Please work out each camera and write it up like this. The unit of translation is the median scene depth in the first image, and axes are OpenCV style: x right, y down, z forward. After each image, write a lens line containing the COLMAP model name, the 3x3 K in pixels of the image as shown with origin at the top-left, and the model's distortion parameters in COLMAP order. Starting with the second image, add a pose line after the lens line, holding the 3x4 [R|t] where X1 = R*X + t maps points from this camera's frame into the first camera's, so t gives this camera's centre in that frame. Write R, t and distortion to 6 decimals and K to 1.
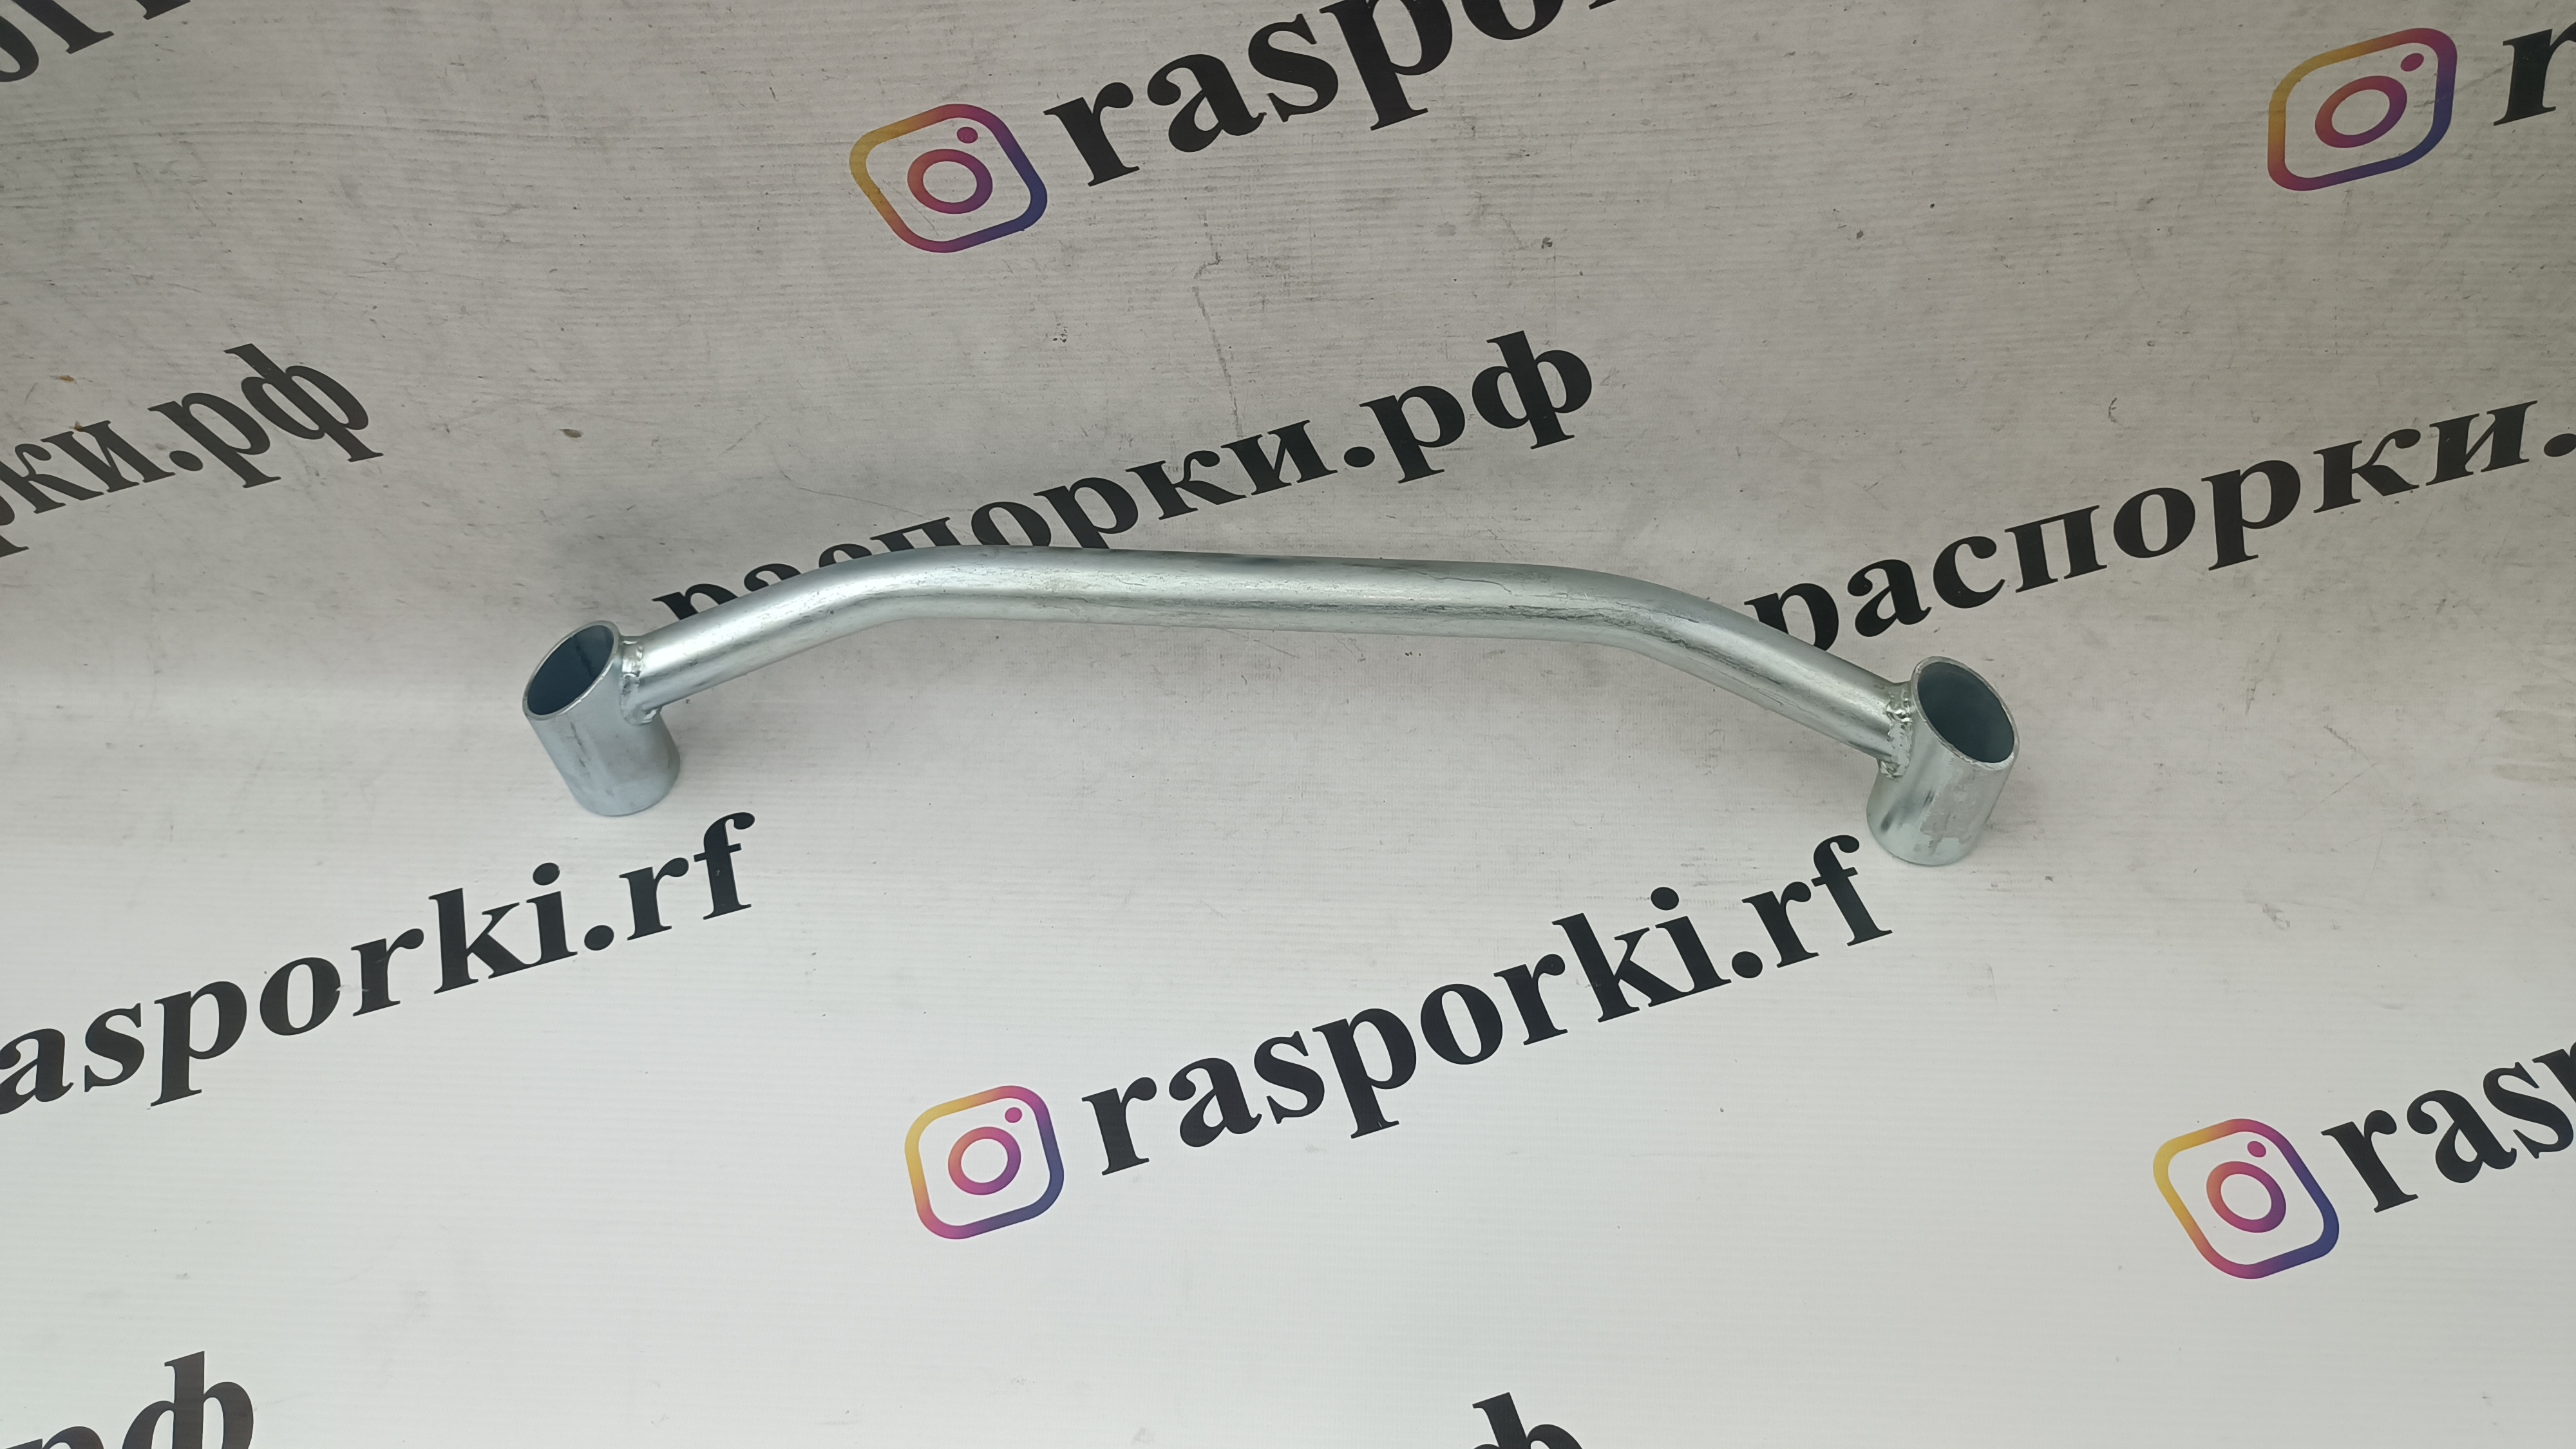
lens RADIAL K [[1888.2, 0, 1293.7], [0, 1888.2, 716.6], [0, 0, 1]] dist [0.036514, -0.041484]
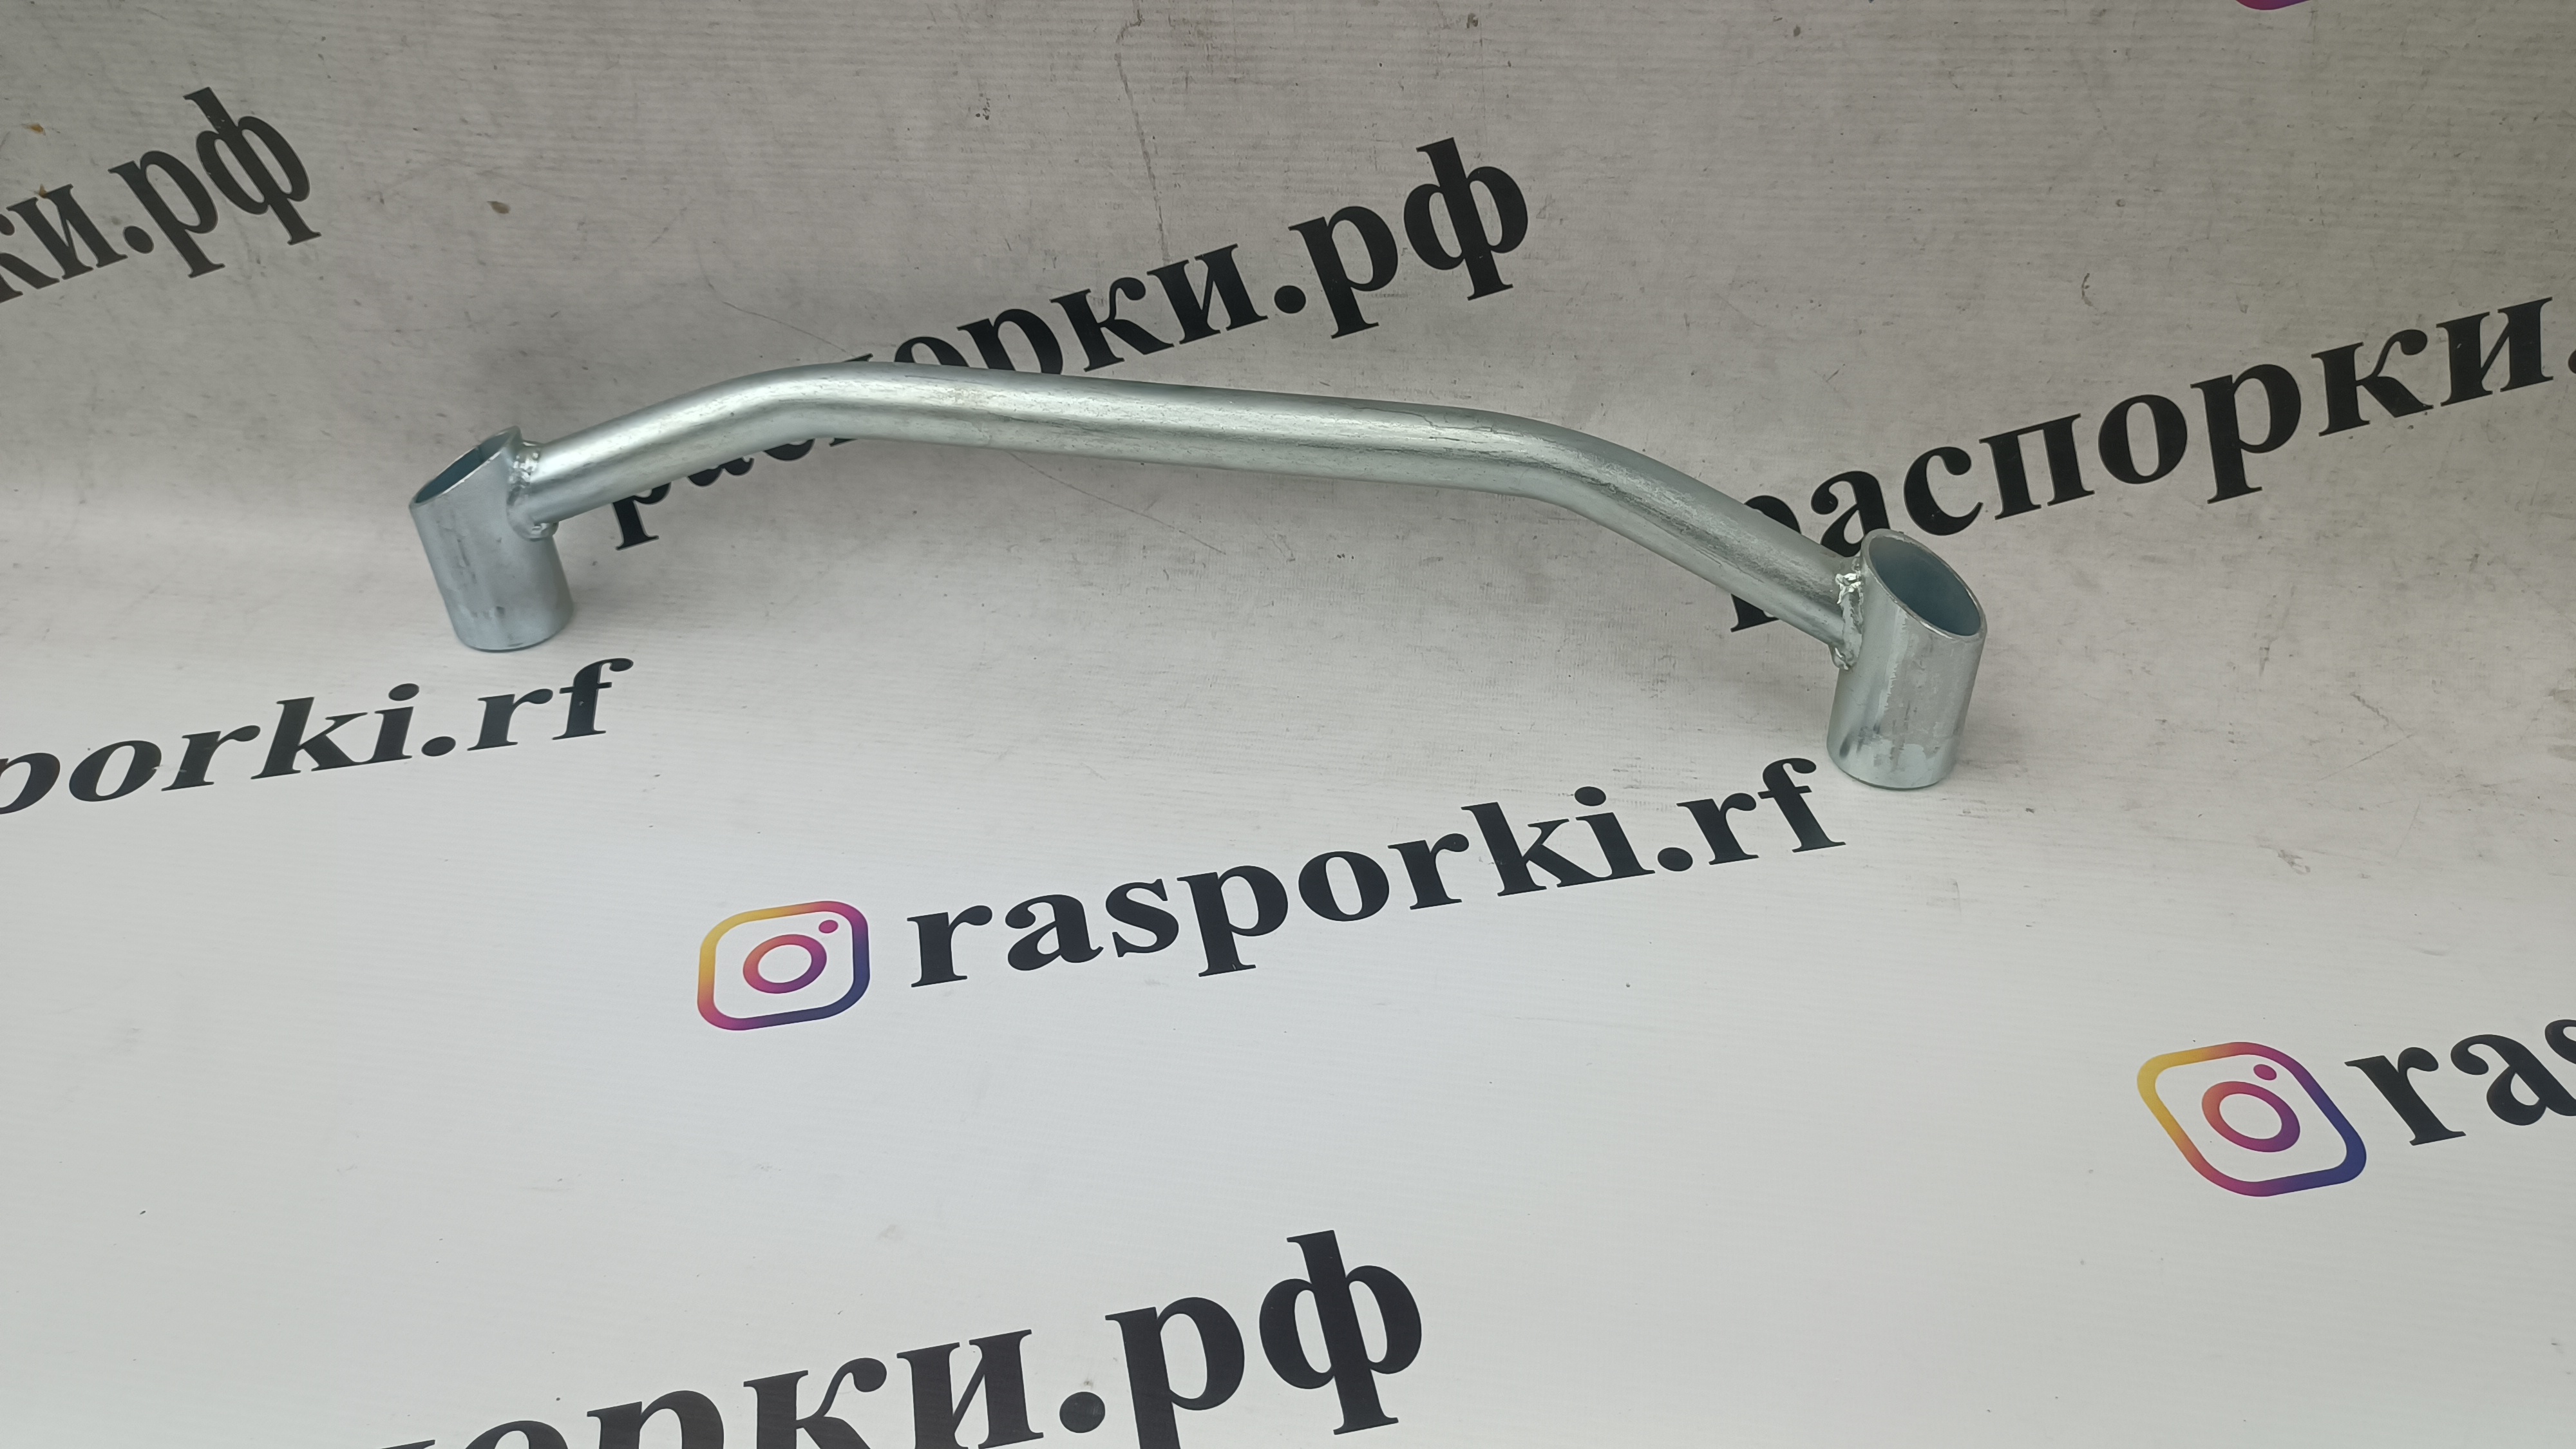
lens RADIAL K [[1888.2, 0, 1293.7], [0, 1888.2, 716.6], [0, 0, 1]] dist [0.036514, -0.041484]
pose [[0.994232, 0.076596, -0.075074, 0.125861], [-0.093245, 0.963180, -0.252168, 0.311831], [0.052994, 0.257714, 0.964767, 0.123413]]
